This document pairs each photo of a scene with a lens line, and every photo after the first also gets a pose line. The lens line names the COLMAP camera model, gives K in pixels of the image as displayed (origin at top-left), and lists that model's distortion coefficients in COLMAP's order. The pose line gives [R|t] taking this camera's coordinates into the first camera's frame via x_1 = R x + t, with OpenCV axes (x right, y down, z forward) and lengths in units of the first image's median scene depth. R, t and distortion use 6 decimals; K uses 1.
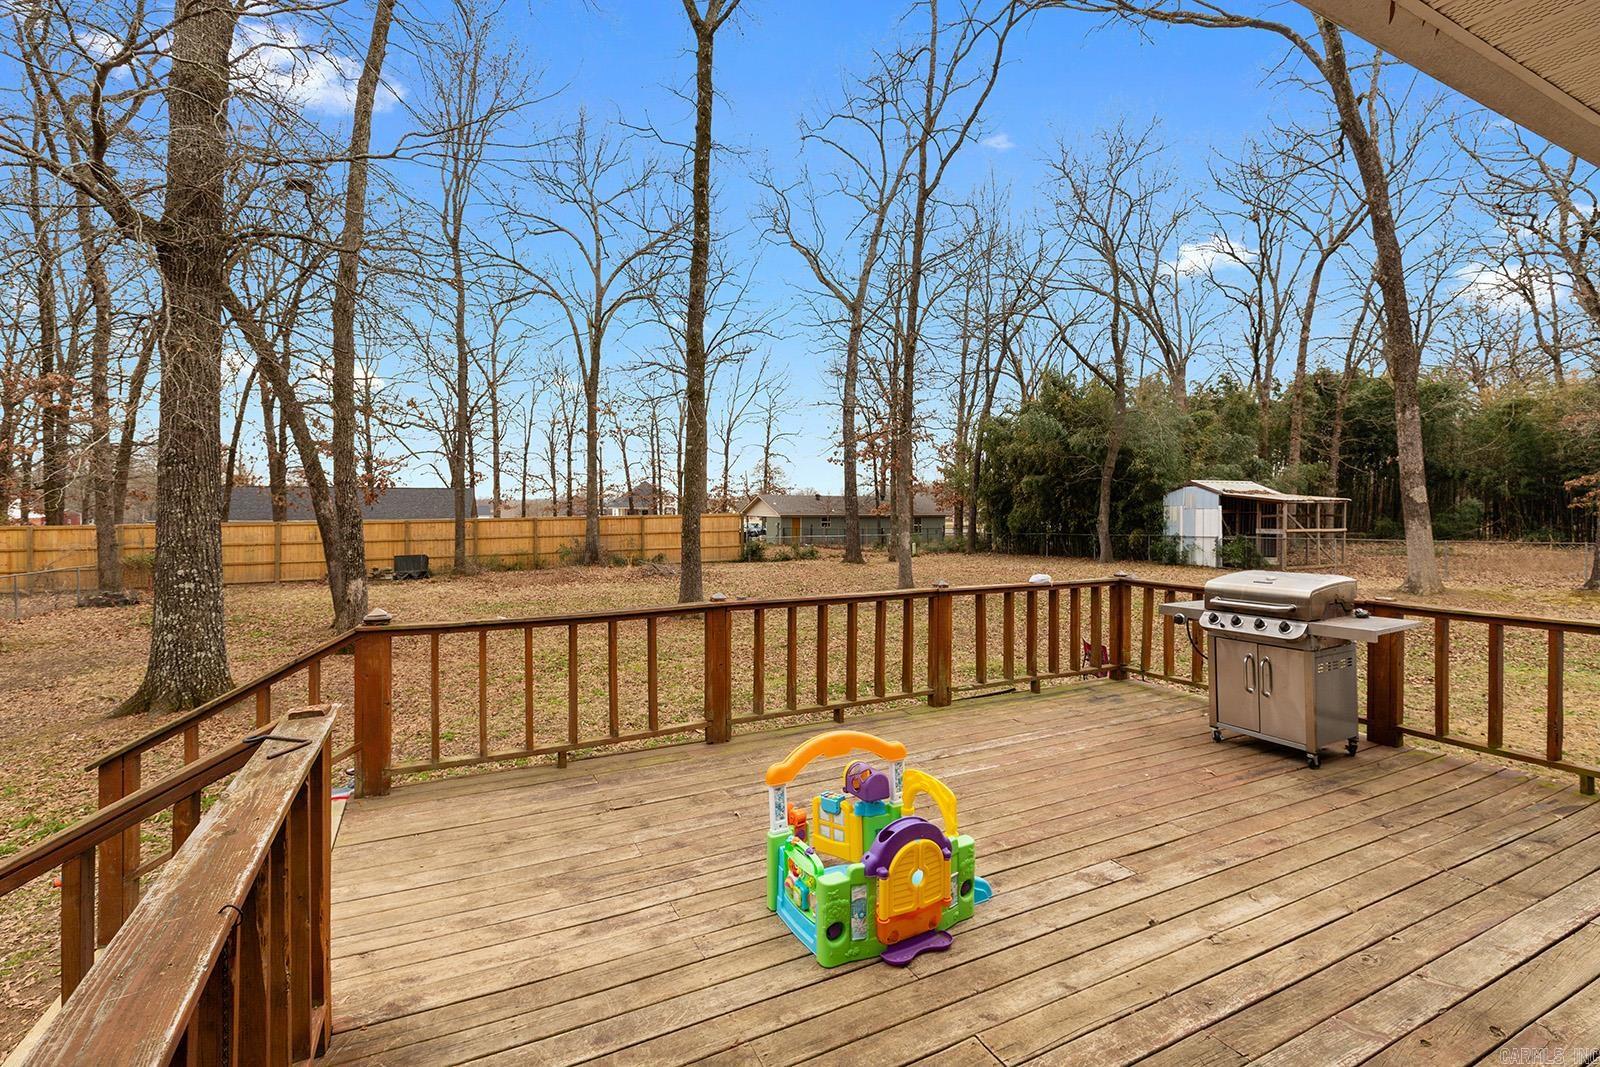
lens RADIAL K [[727.0, 0, 803.2], [0, 727.0, 518.7], [0, 0, 1]] dist [0.005968, -0.000118]
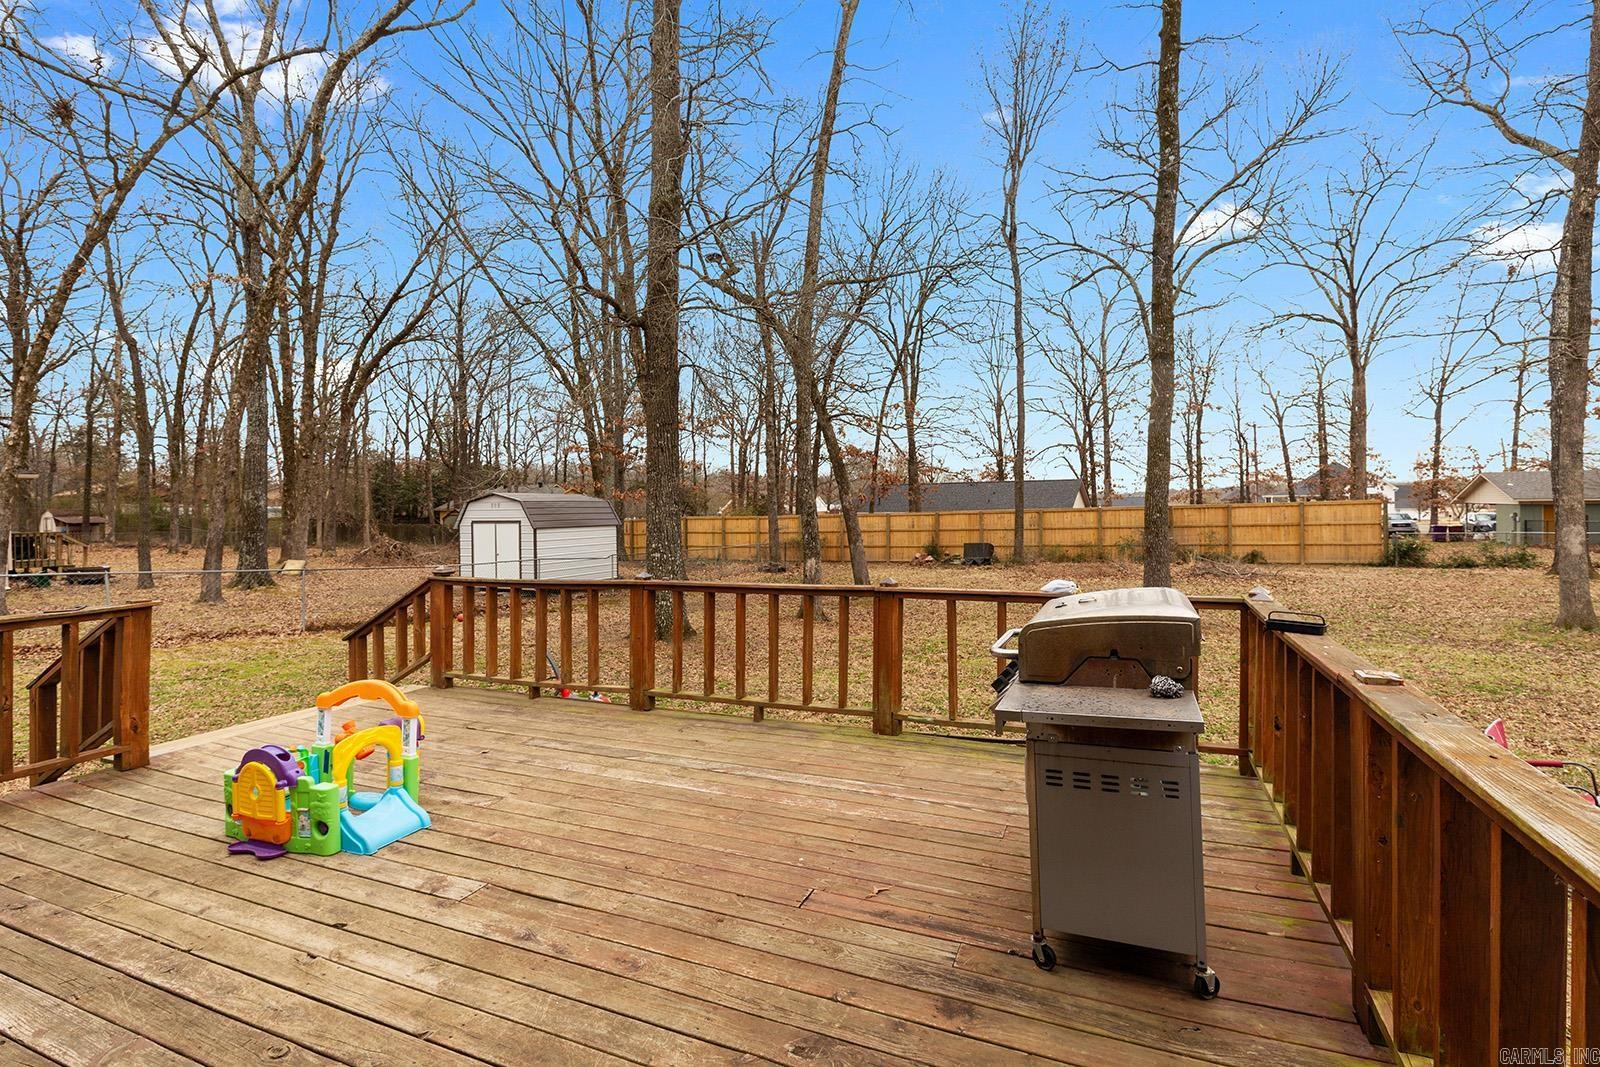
lens RADIAL K [[752.6, 0, 802.4], [0, 752.6, 516.7], [0, 0, 1]] dist [0.004558, -0.000333]
pose [[0.638837, 0.000436, -0.769342, 0.154238], [0.006033, 0.999966, 0.005576, 0.002681], [0.769318, -0.008203, 0.638813, 0.081024]]
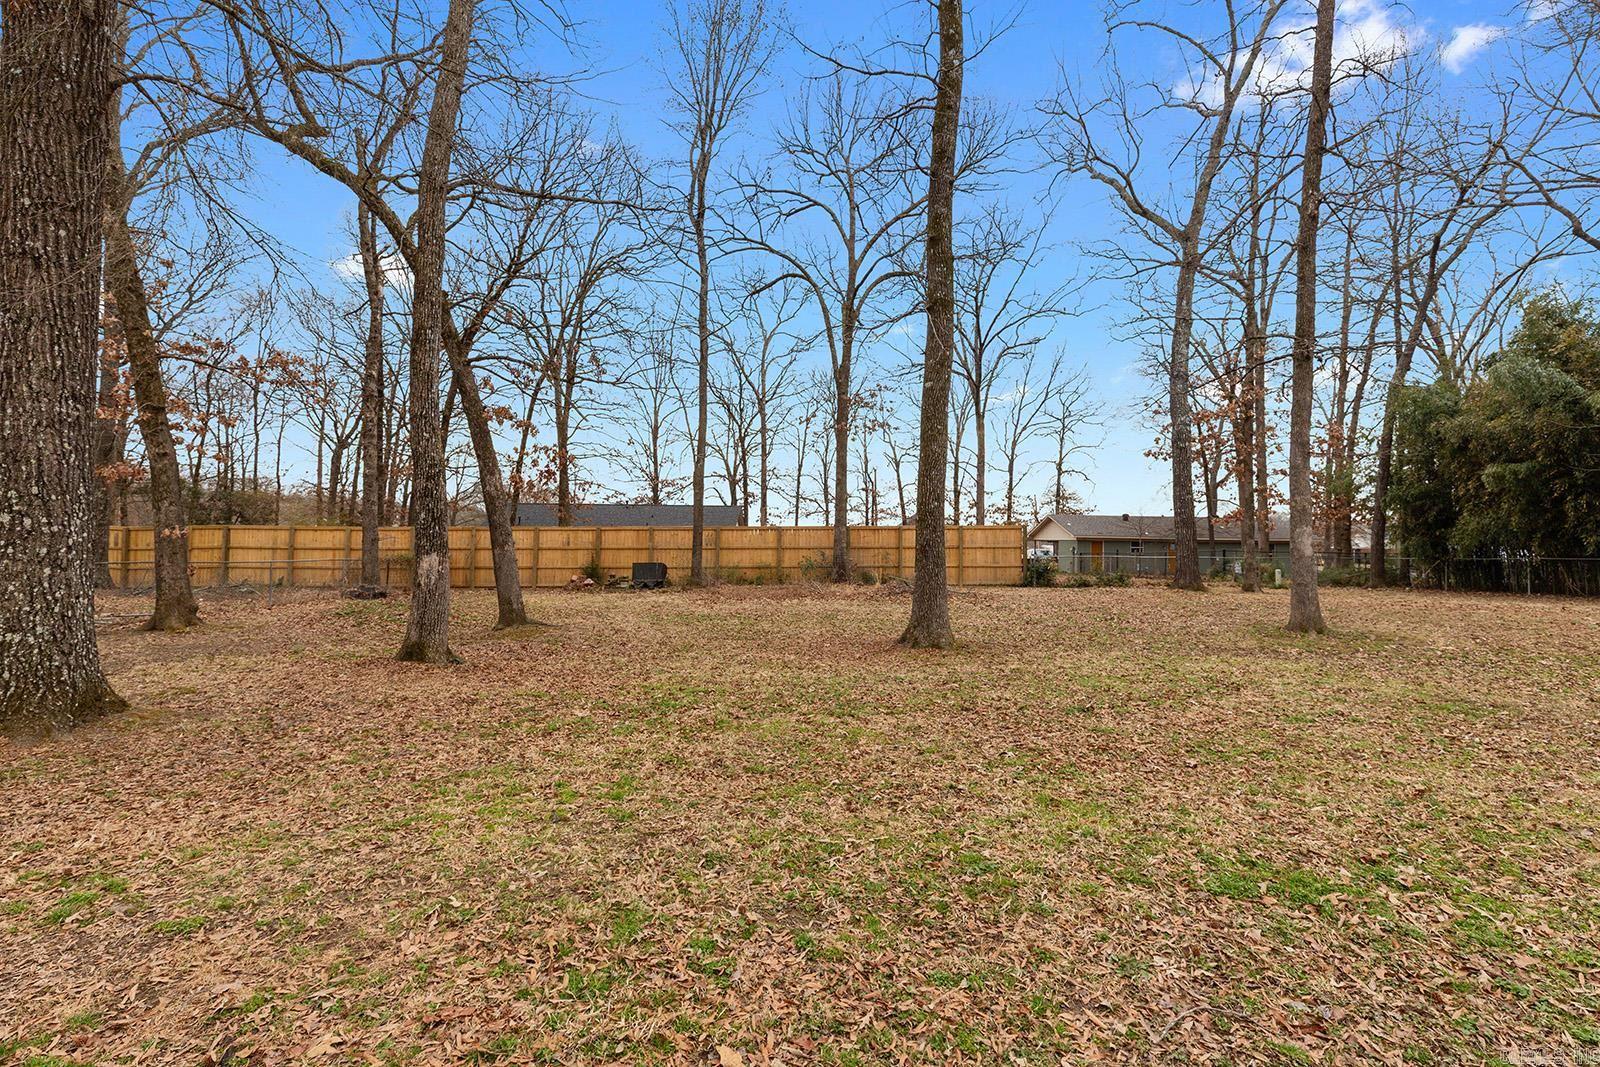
lens RADIAL K [[727.0, 0, 803.2], [0, 727.0, 518.7], [0, 0, 1]] dist [0.005968, -0.000118]
pose [[0.924796, -0.002205, -0.380457, -0.007229], [-0.017149, 0.998725, -0.047474, 0.033581], [0.380077, 0.050428, 0.923579, 0.216105]]
